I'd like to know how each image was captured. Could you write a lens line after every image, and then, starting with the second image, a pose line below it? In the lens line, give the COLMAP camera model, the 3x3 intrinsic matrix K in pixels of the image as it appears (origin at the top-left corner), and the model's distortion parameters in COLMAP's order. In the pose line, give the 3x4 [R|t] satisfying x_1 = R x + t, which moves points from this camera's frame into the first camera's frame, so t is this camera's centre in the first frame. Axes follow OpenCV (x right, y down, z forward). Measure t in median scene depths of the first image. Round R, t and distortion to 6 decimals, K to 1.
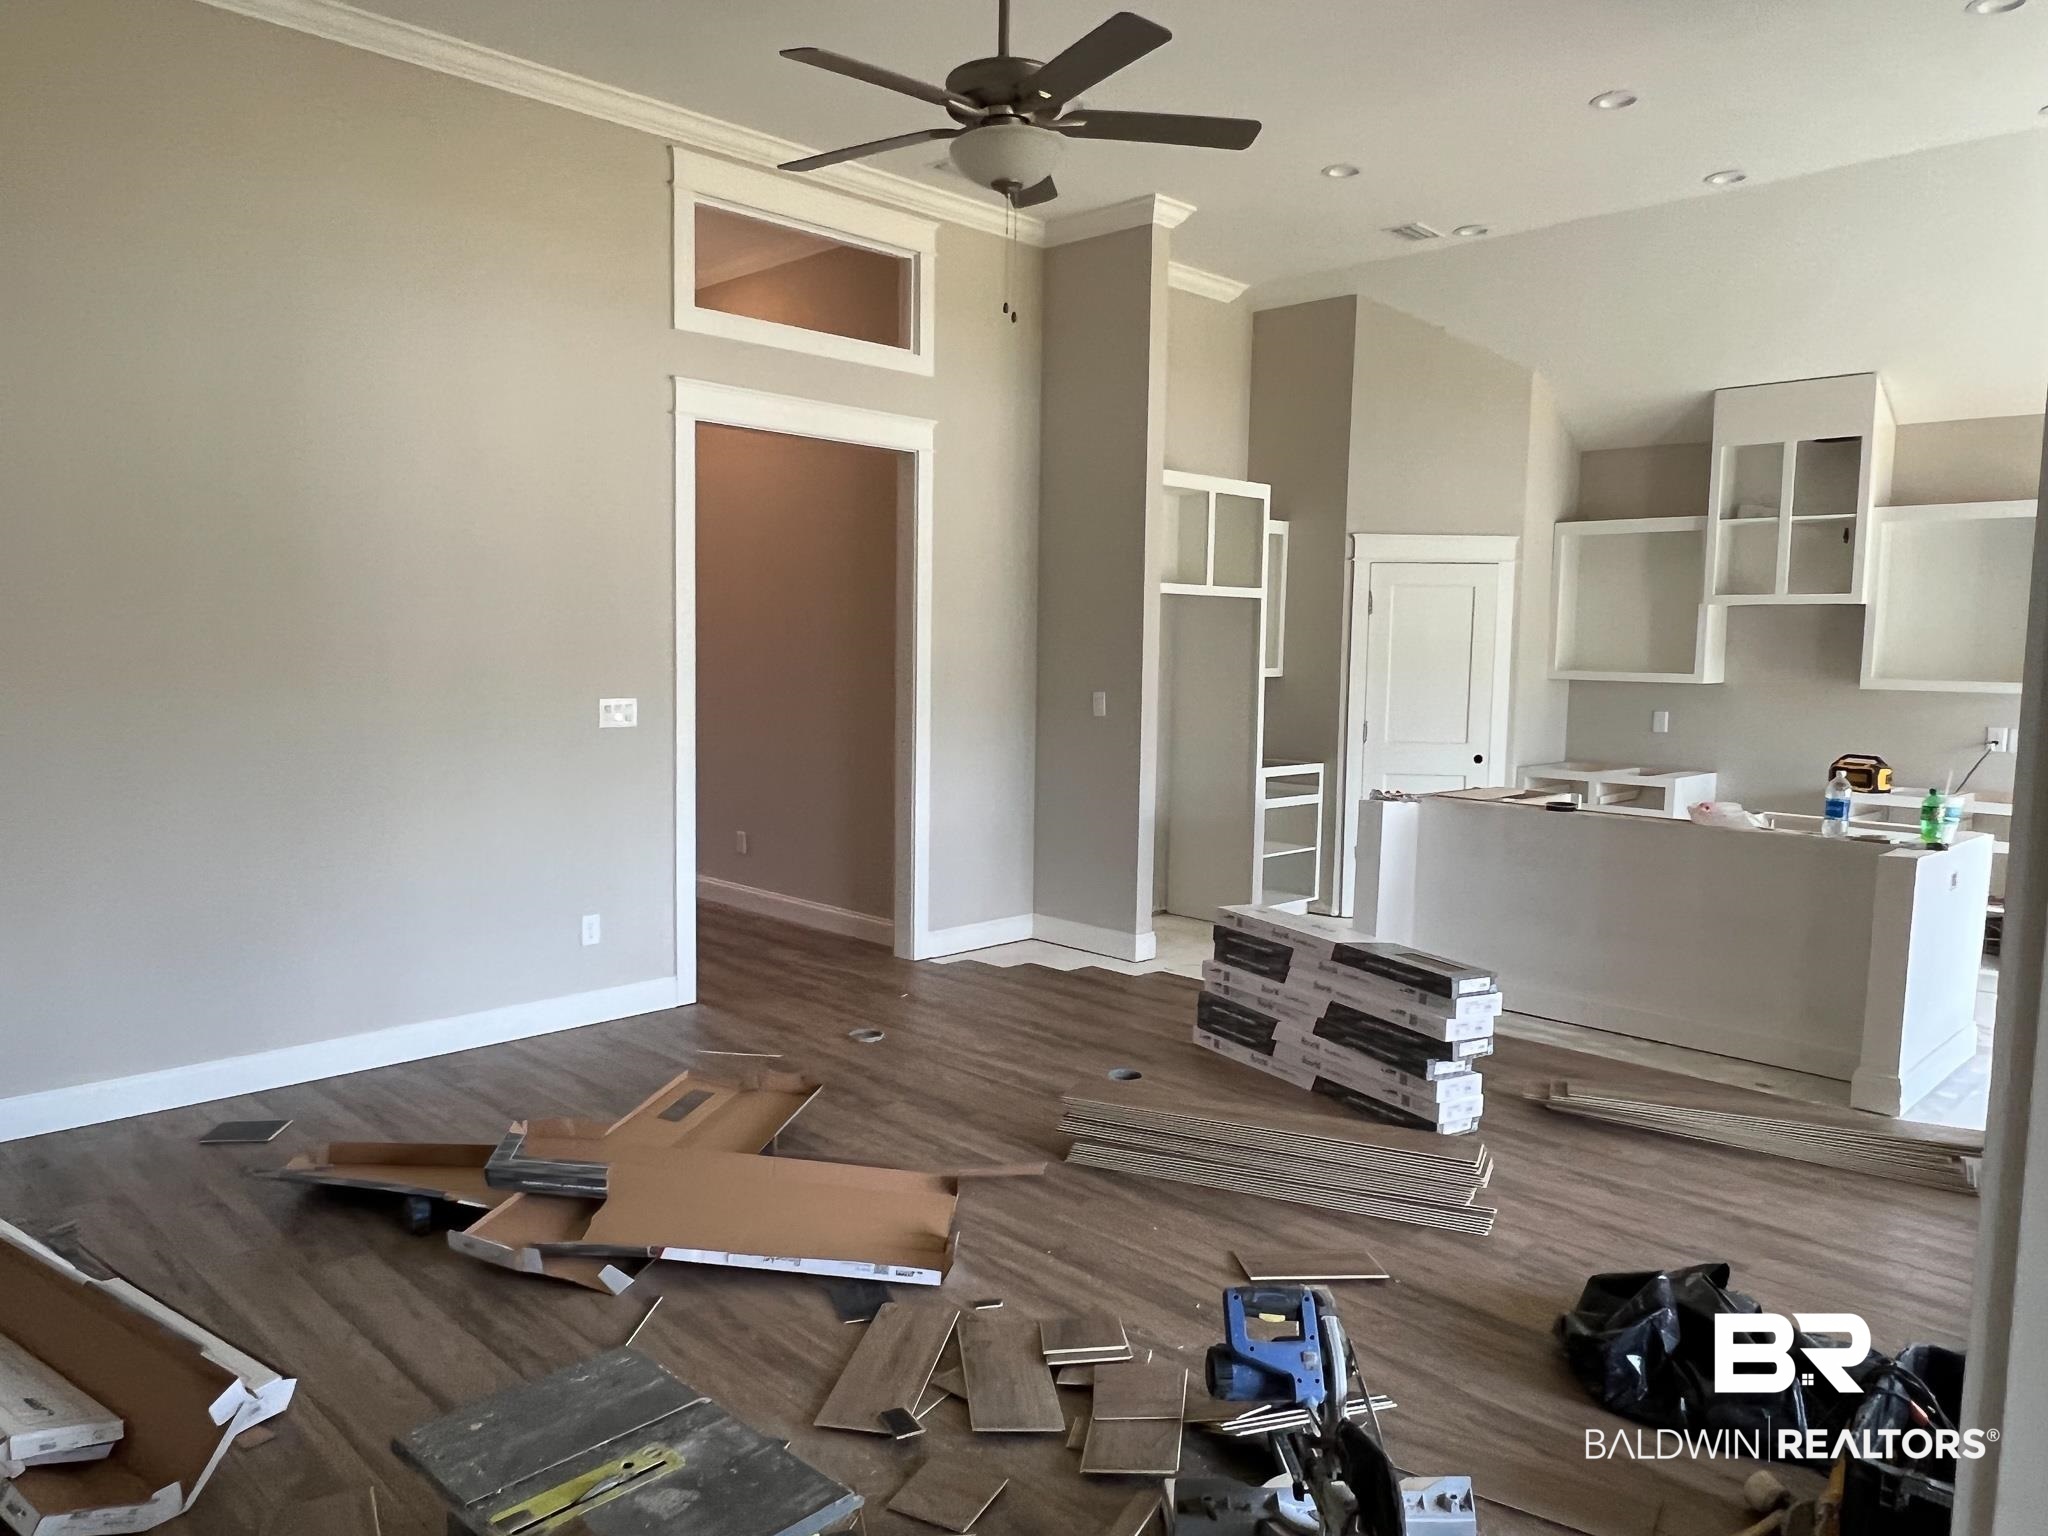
lens RADIAL K [[1414.1, 0, 1024.0], [0, 1414.1, 768.0], [0, 0, 1]] dist [0.006963, 0.000936]
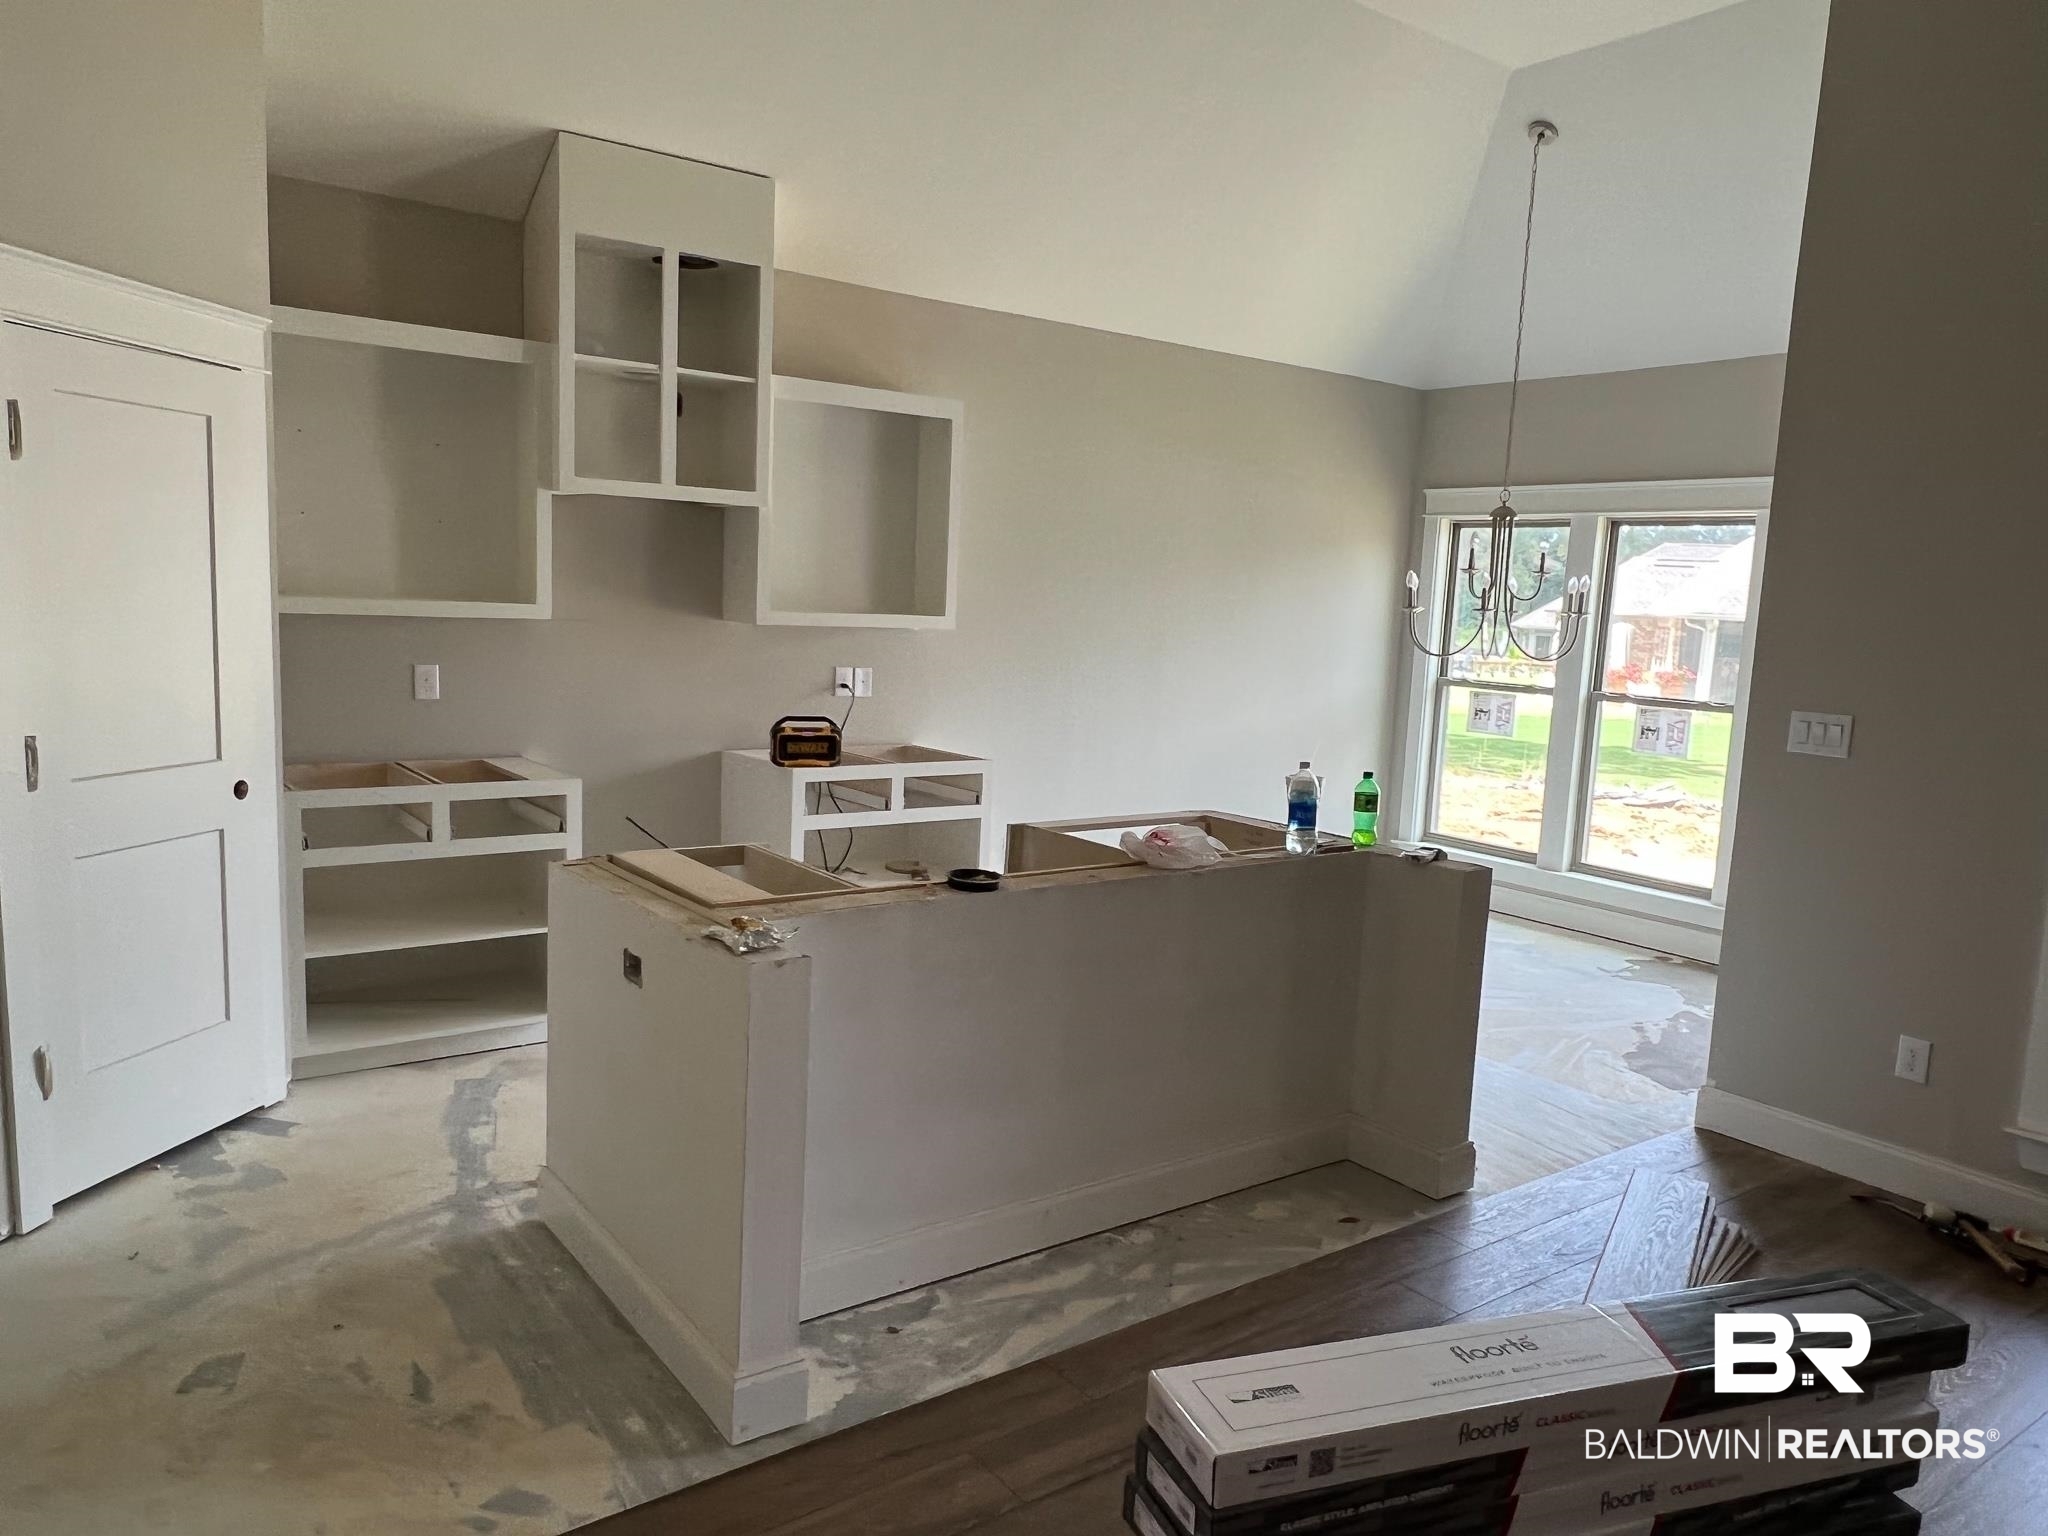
lens RADIAL K [[1414.1, 0, 1024.0], [0, 1414.1, 768.0], [0, 0, 1]] dist [0.006963, 0.000936]
pose [[0.148360, -0.127908, 0.980627, -0.108161], [0.052836, 0.991209, 0.121295, -0.062234], [-0.987521, 0.033817, 0.153814, 0.743939]]
